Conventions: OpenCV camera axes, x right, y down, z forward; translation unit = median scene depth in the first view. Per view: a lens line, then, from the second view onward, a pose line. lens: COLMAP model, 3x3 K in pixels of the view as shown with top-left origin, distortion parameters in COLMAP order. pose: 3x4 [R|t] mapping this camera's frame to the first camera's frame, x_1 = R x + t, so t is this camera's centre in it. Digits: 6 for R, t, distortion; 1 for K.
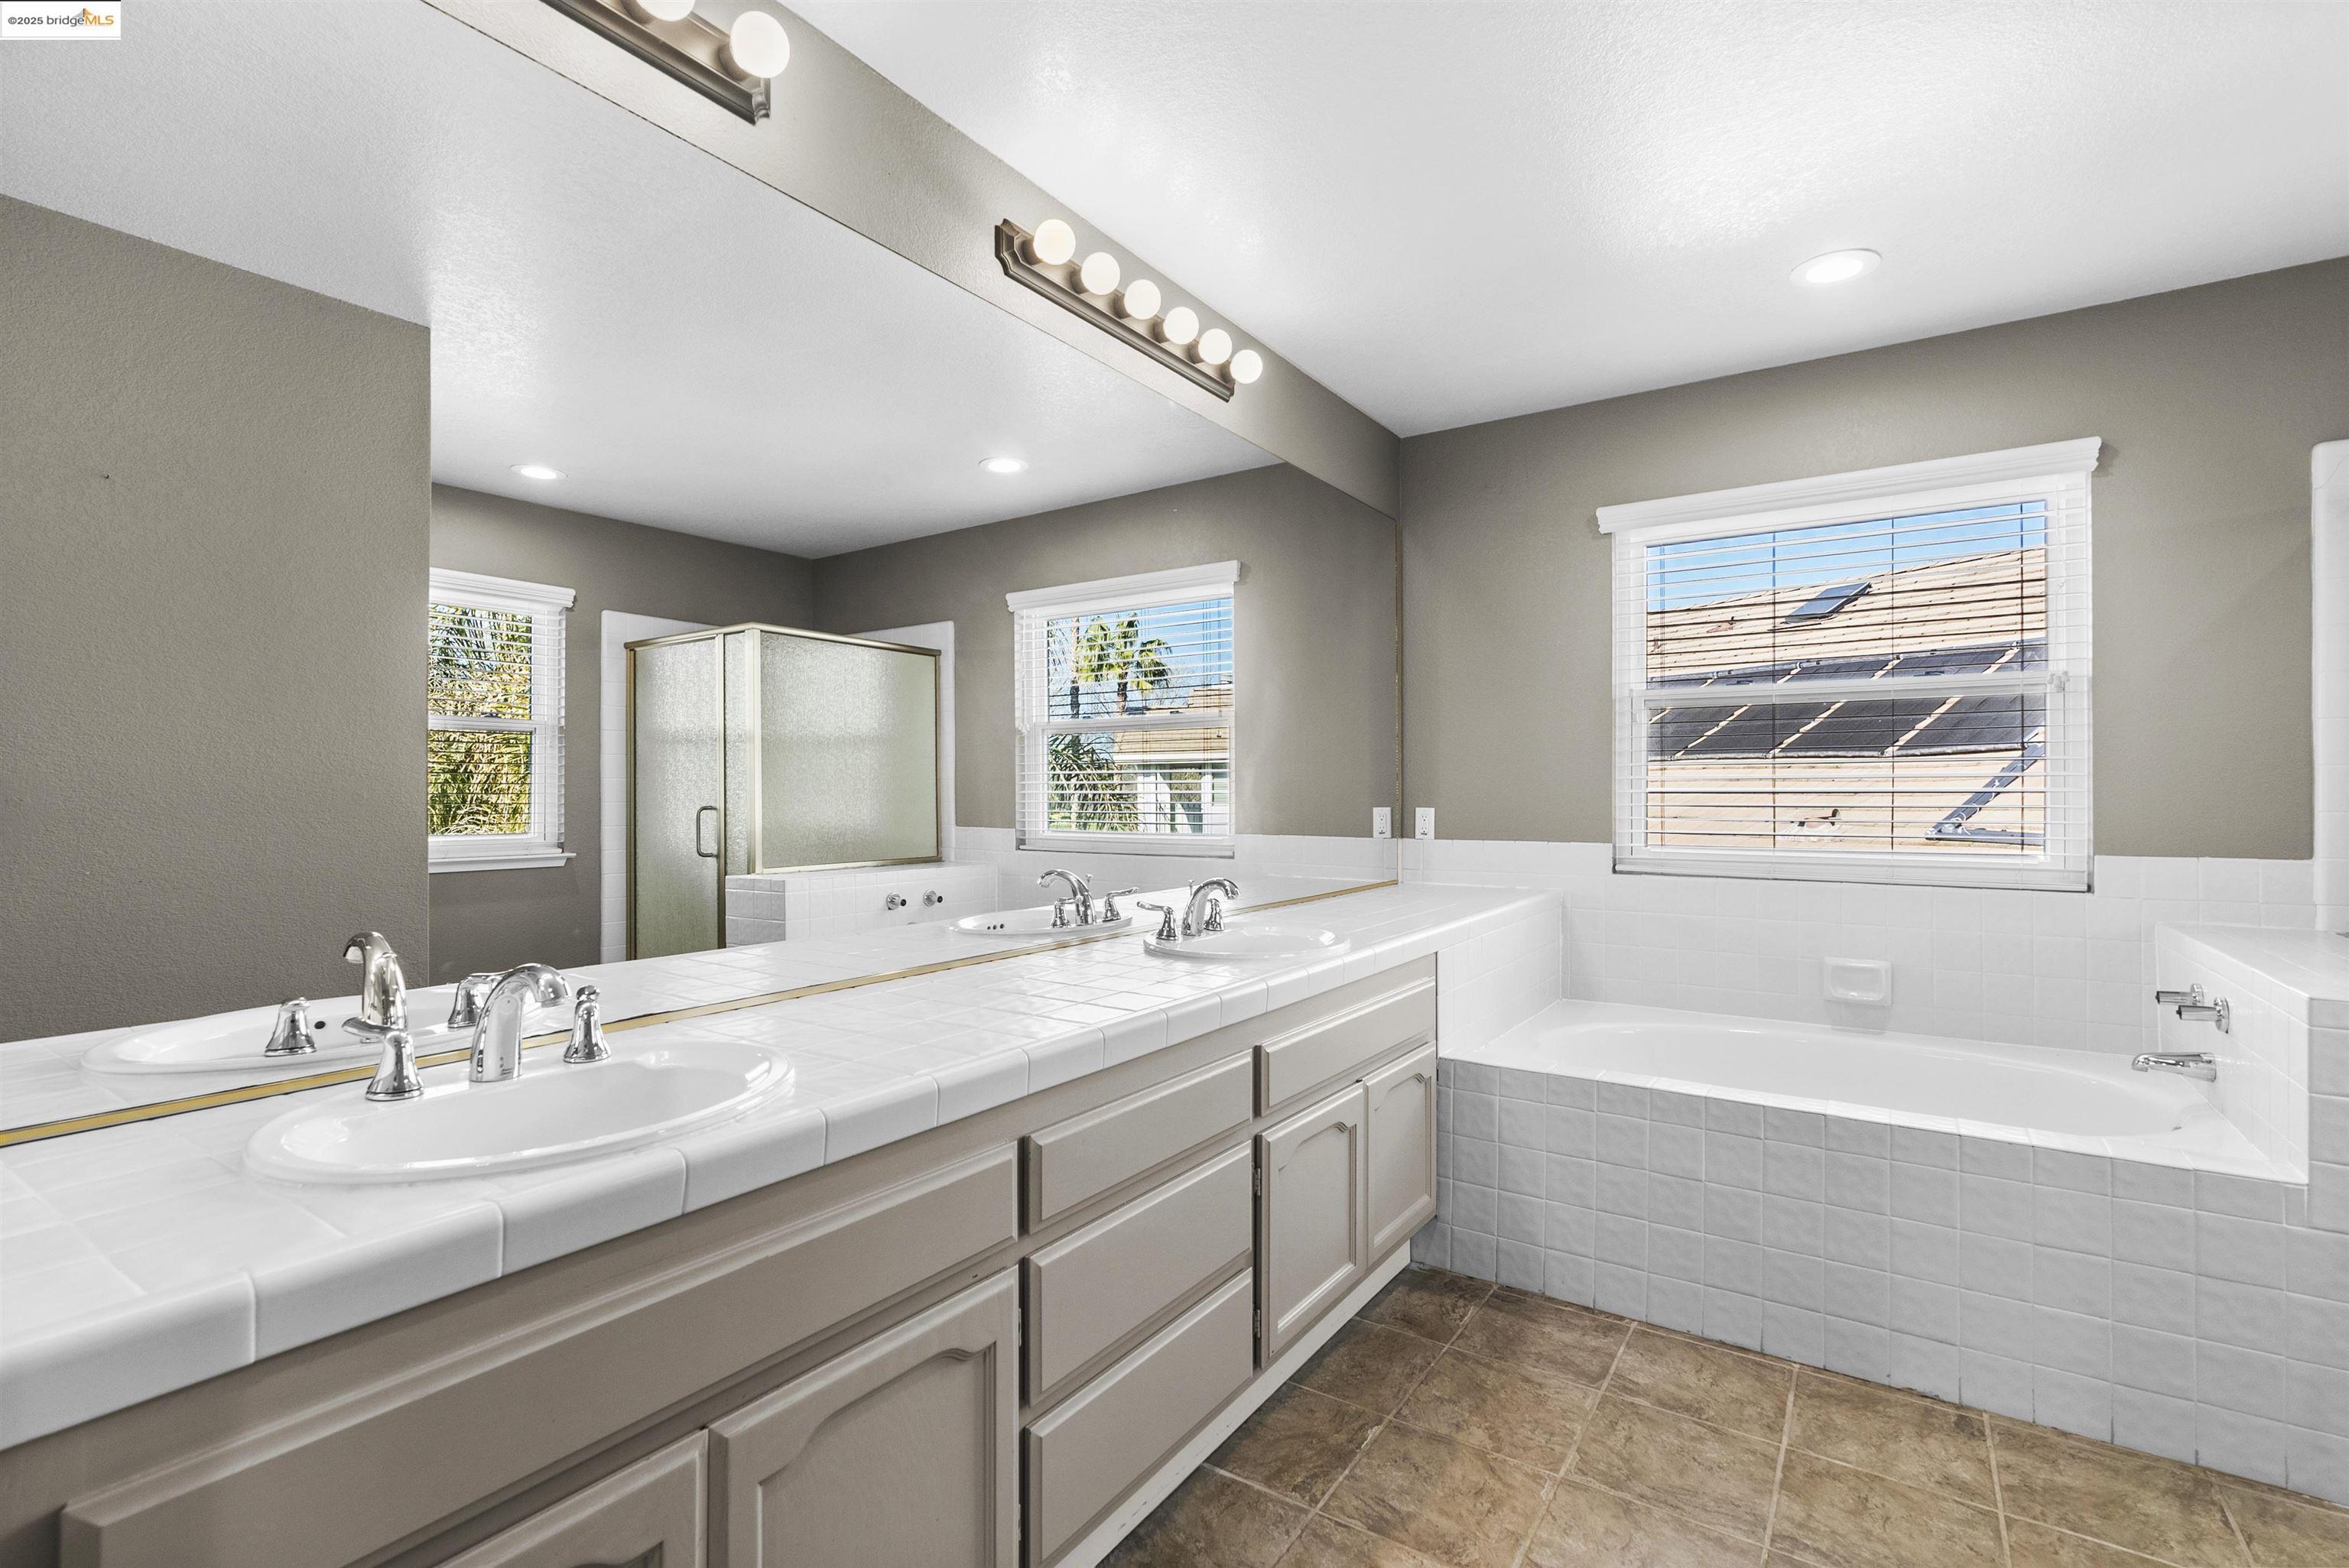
lens RADIAL K [[1066.8, 0, 1174.6], [0, 1066.8, 787.7], [0, 0, 1]] dist [-0.006141, 0.001116]
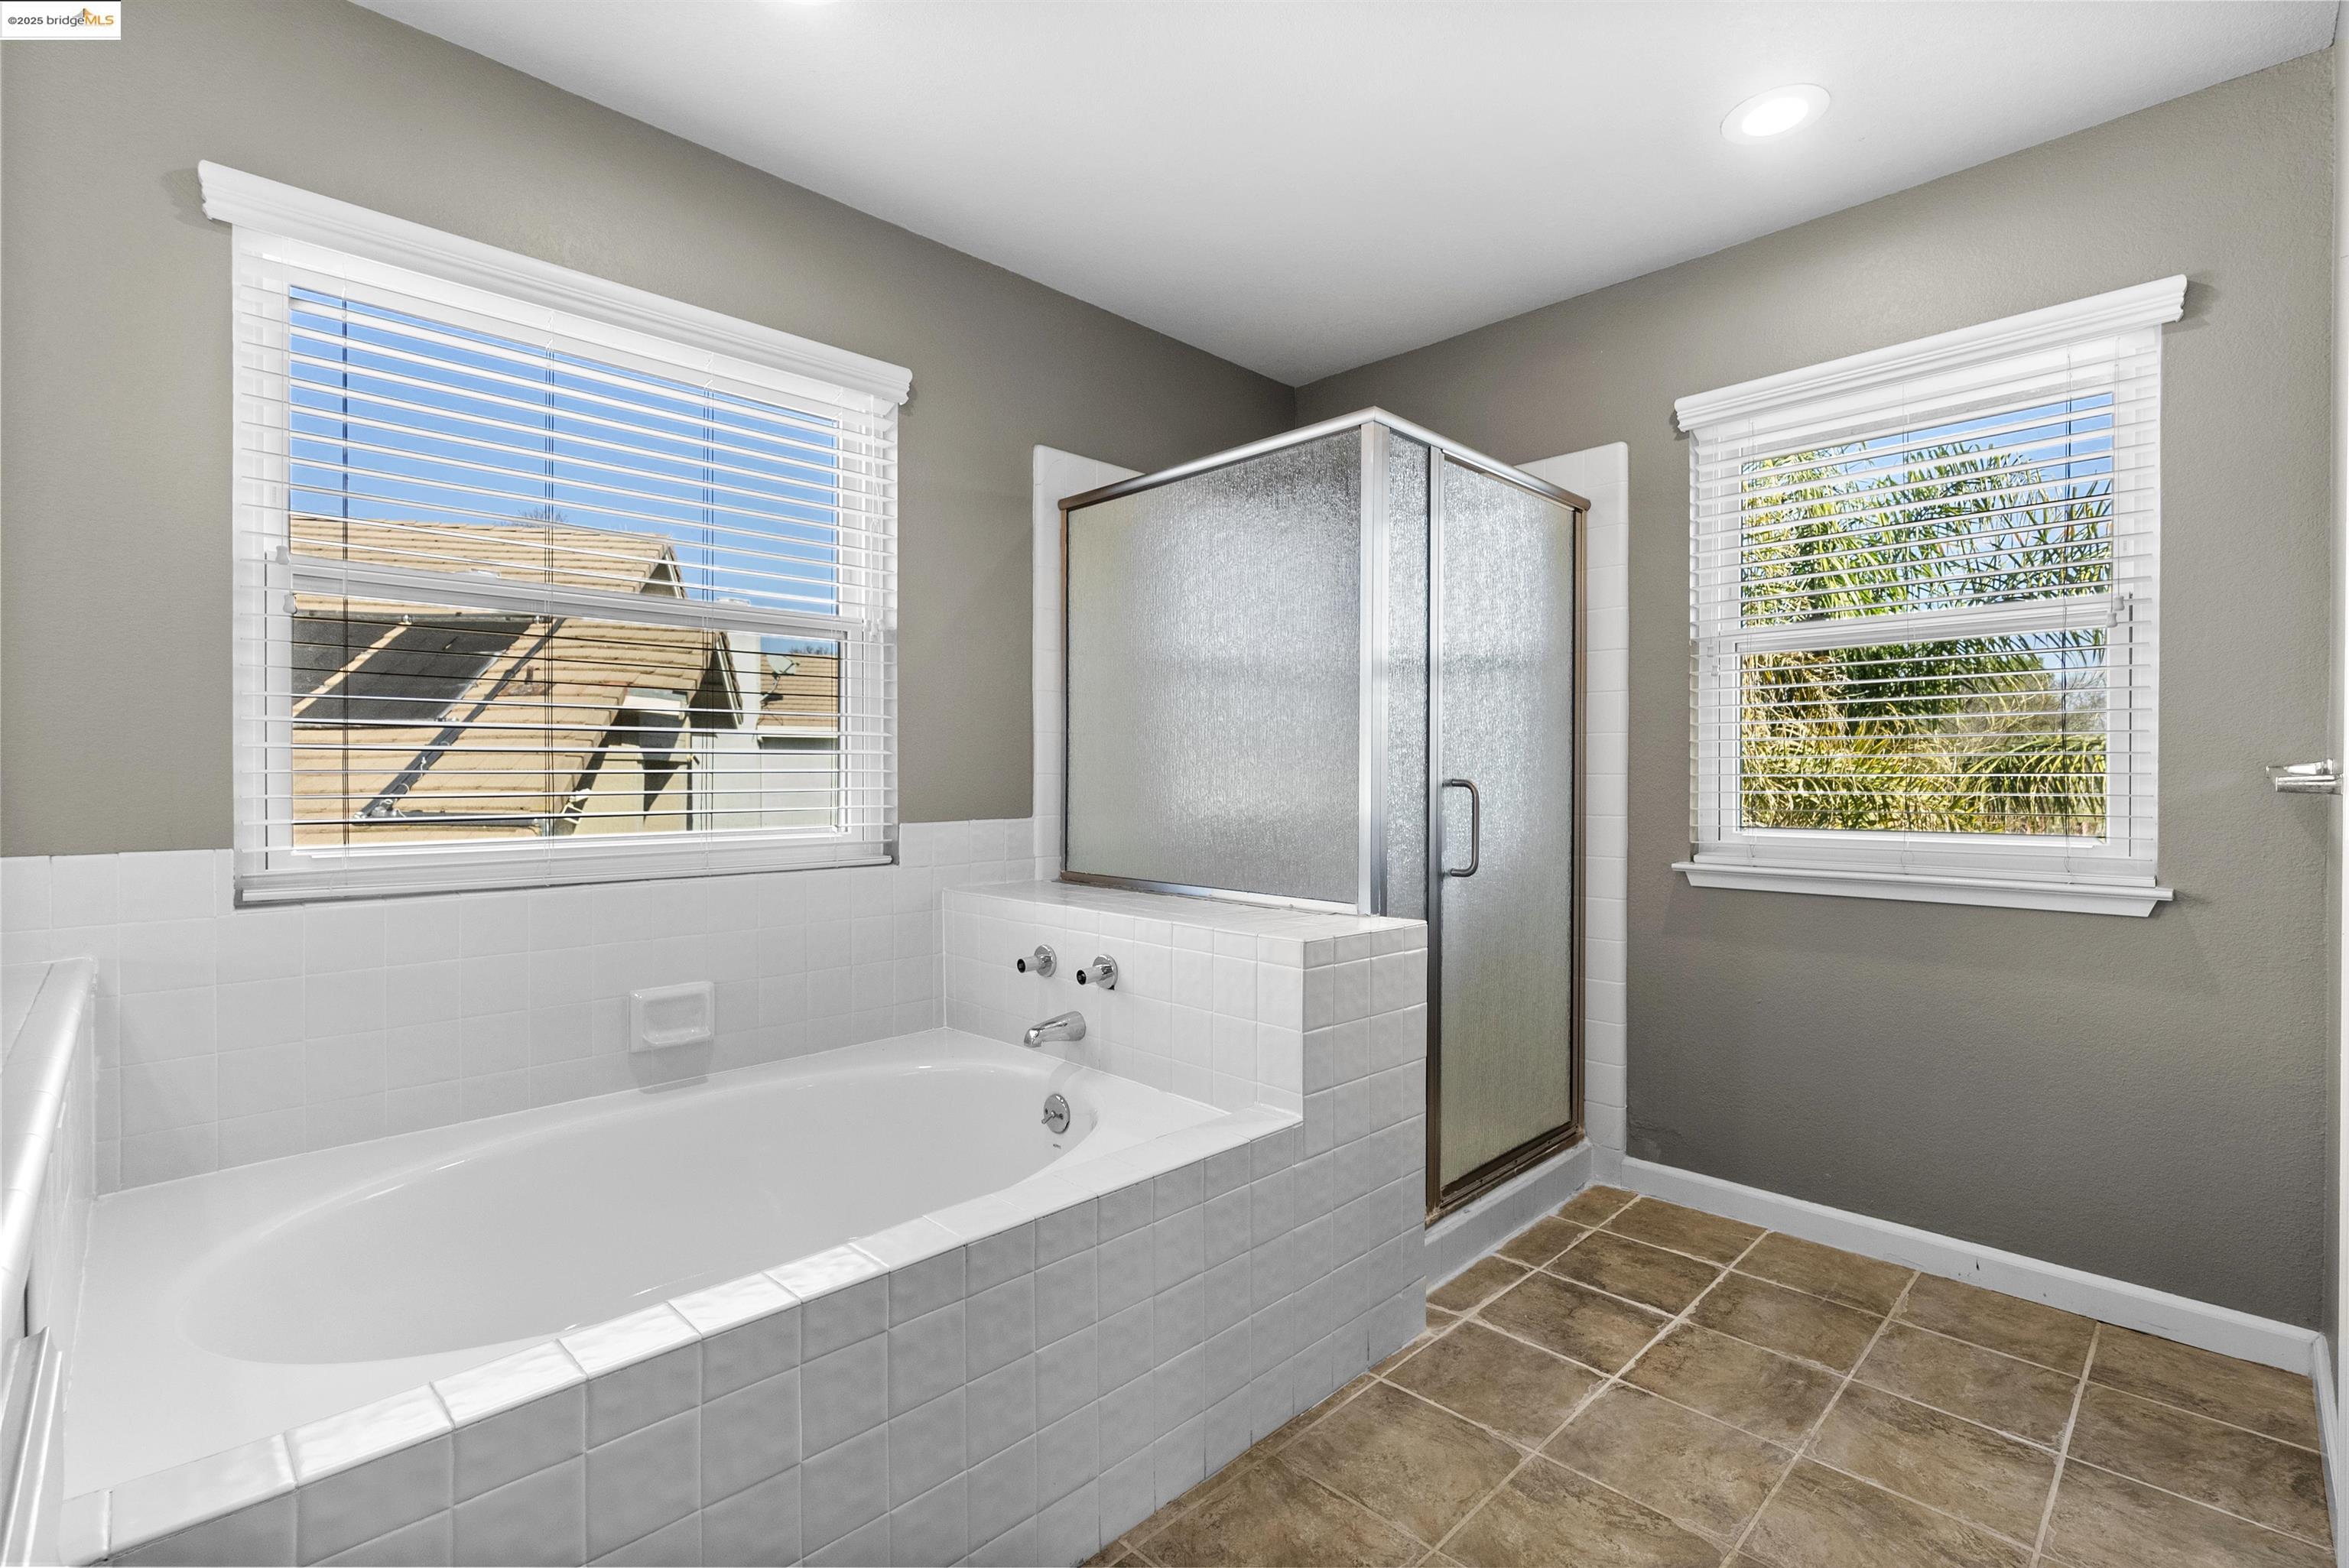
lens RADIAL K [[1066.8, 0, 1179.2], [0, 1066.8, 781.2], [0, 0, 1]] dist [-0.006141, 0.001116]
pose [[0.191774, -0.007027, 0.981414, 0.006806], [-0.002609, 0.999967, 0.007670, 0.019293], [-0.981436, -0.004031, 0.191749, 0.583926]]
